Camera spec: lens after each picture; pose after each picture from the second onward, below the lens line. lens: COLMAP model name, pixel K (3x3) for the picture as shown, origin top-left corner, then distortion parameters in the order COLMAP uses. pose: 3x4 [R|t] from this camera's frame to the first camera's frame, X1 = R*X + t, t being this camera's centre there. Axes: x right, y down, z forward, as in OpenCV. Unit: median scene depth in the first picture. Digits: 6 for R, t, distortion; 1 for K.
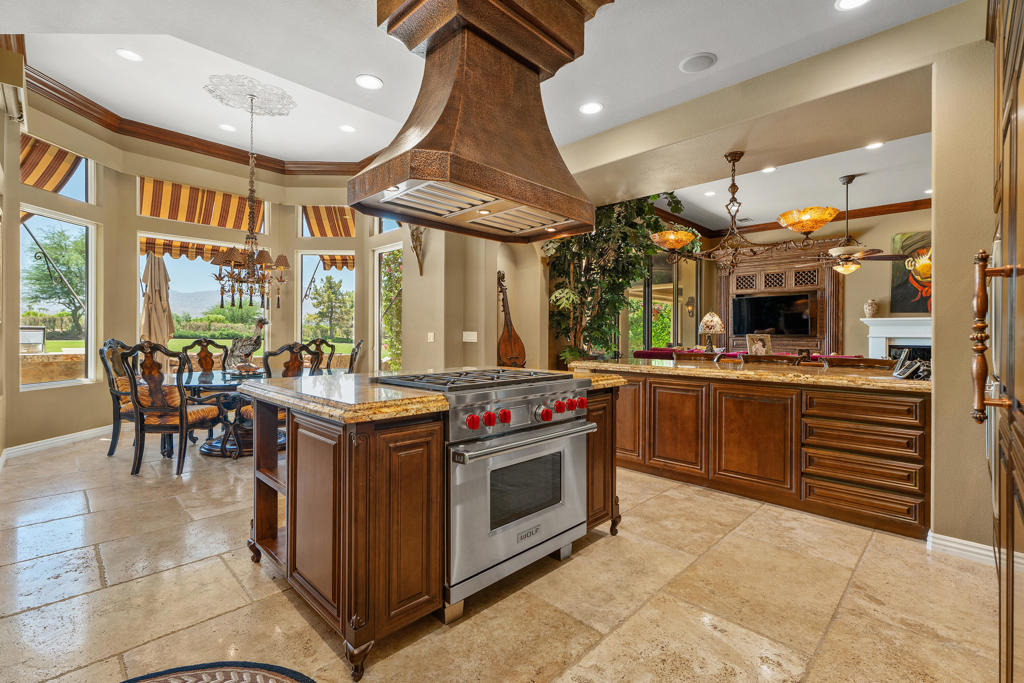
lens RADIAL K [[460.2, 0, 508.6], [0, 460.2, 333.3], [0, 0, 1]] dist [0.004362, 0.000686]
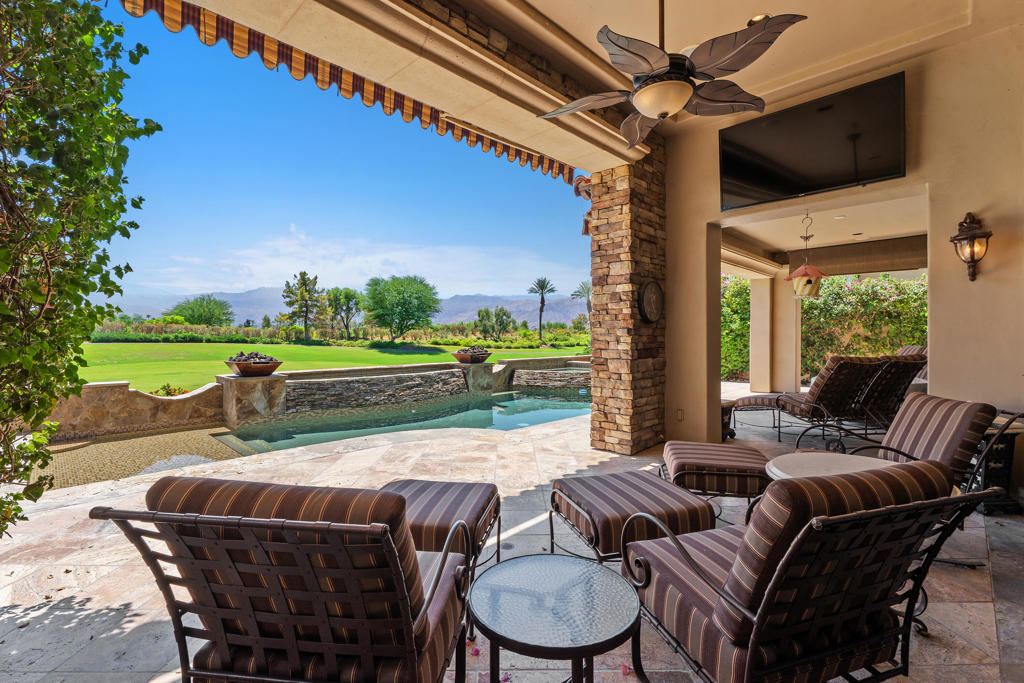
lens RADIAL K [[460.2, 0, 508.6], [0, 460.2, 333.3], [0, 0, 1]] dist [0.004362, 0.000686]
pose [[0.999957, -0.008848, 0.002705, 0.125634], [0.008846, 0.999960, 0.000982, -0.002592], [-0.002714, -0.000958, 0.999996, 0.855792]]
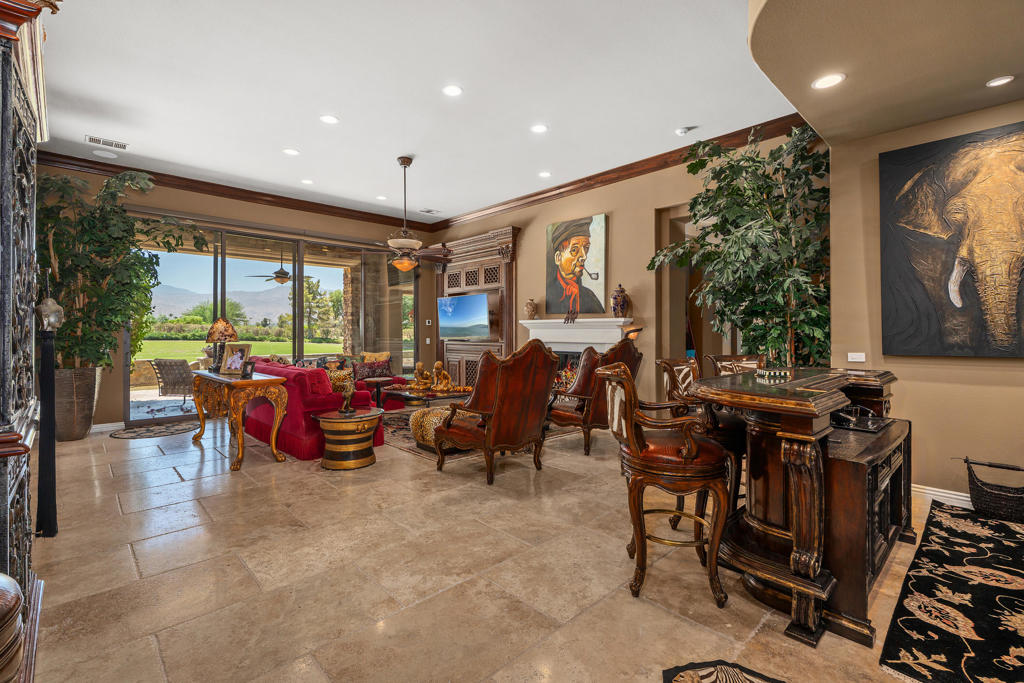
lens RADIAL K [[460.2, 0, 508.6], [0, 460.2, 333.3], [0, 0, 1]] dist [0.004362, 0.000686]
pose [[0.999551, -0.007894, -0.028912, 0.734882], [0.008021, 0.999959, 0.004304, -0.011250], [0.028877, -0.004534, 0.999573, 0.112515]]
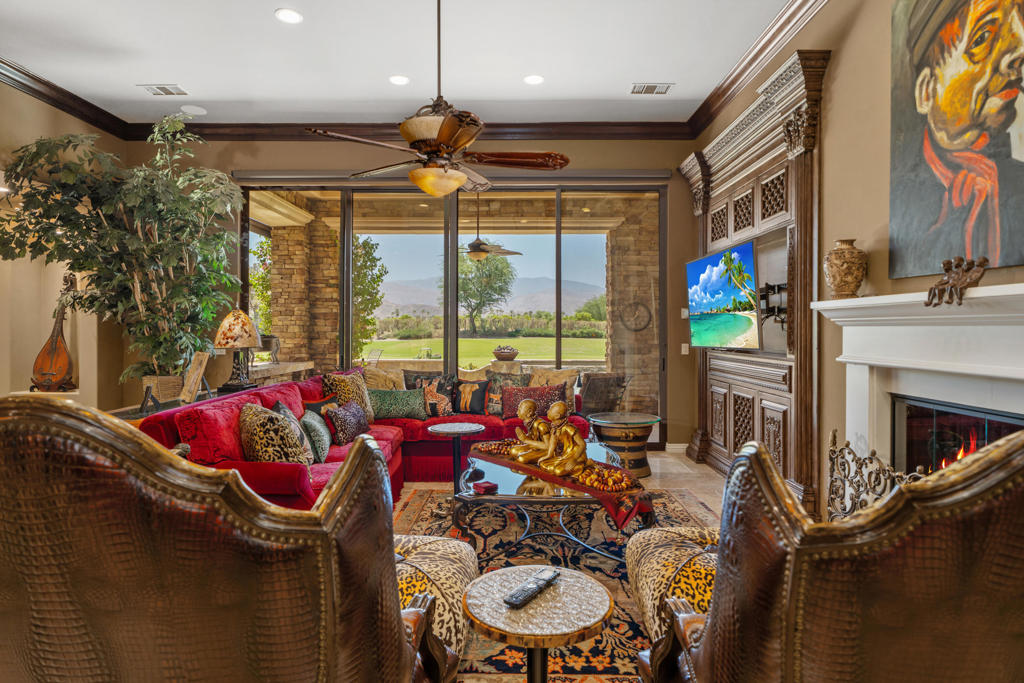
lens RADIAL K [[565.4, 0, 511.4], [0, 565.4, 329.9], [0, 0, 1]] dist [-0.001322, -0.000116]
pose [[0.704362, -0.005314, -0.709821, 0.855842], [0.005267, 0.999984, -0.002259, -0.013122], [0.709822, -0.002147, 0.704378, 0.554340]]
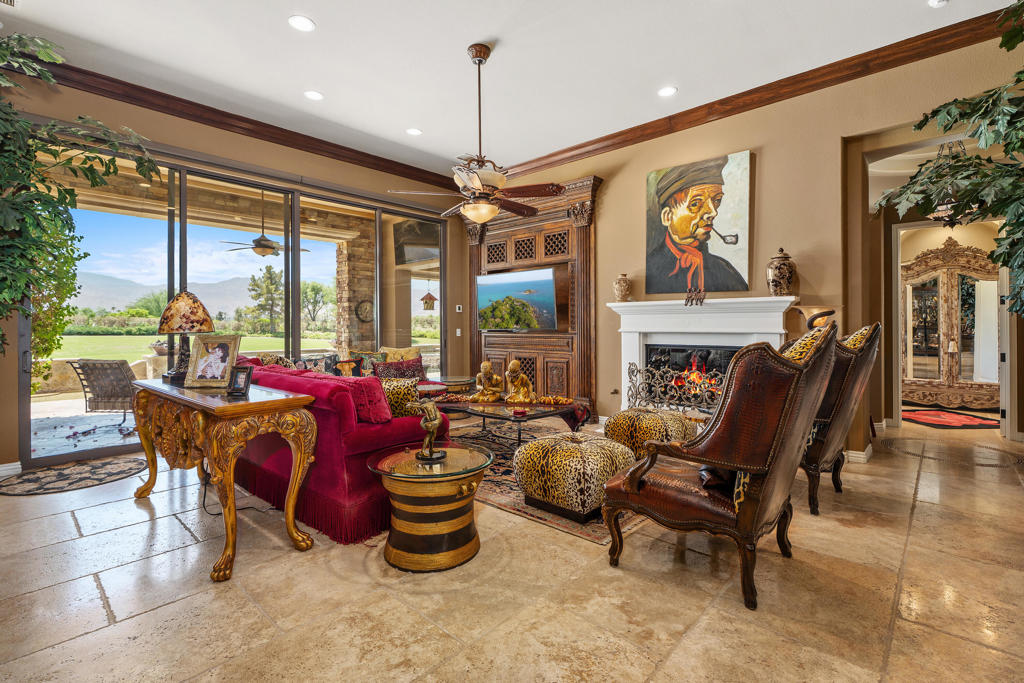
lens RADIAL K [[469.7, 0, 515.0], [0, 469.7, 325.9], [0, 0, 1]] dist [0.002332, 0.000338]
pose [[0.998902, -0.010915, 0.045561, 0.577863], [0.010803, 0.999938, 0.002705, -0.003395], [-0.045588, -0.002210, 0.998958, 0.331525]]
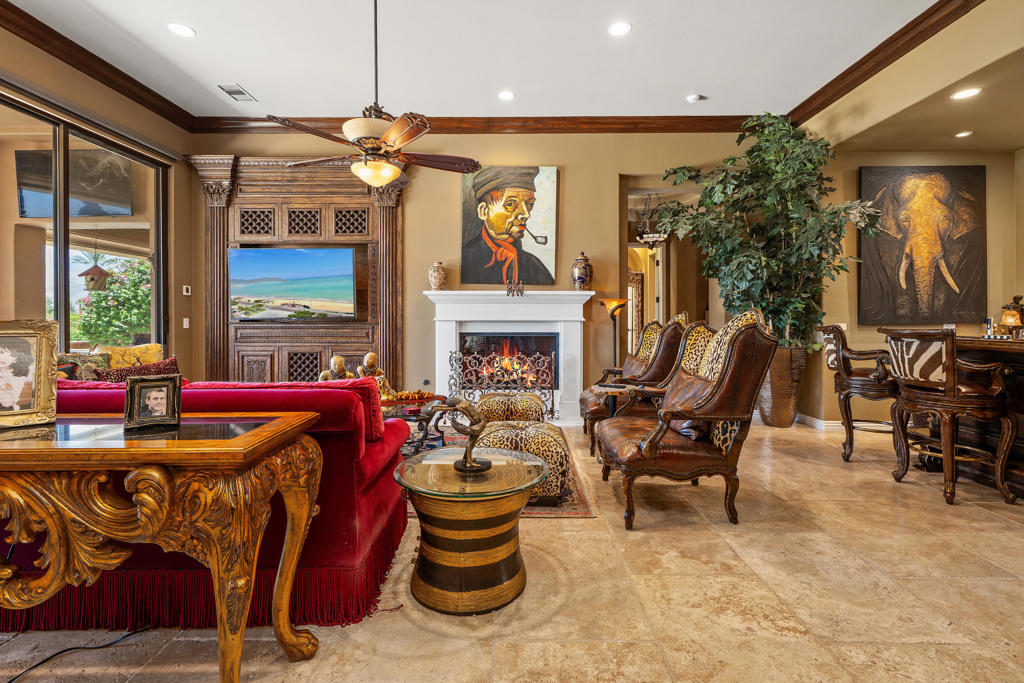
lens RADIAL K [[469.1, 0, 516.3], [0, 469.1, 319.7], [0, 0, 1]] dist [0.001377, 0.000497]
pose [[0.712077, -0.009789, 0.702033, 0.388007], [0.003634, 0.999941, 0.010257, 0.000570], [-0.702092, -0.004753, 0.712071, 0.439717]]
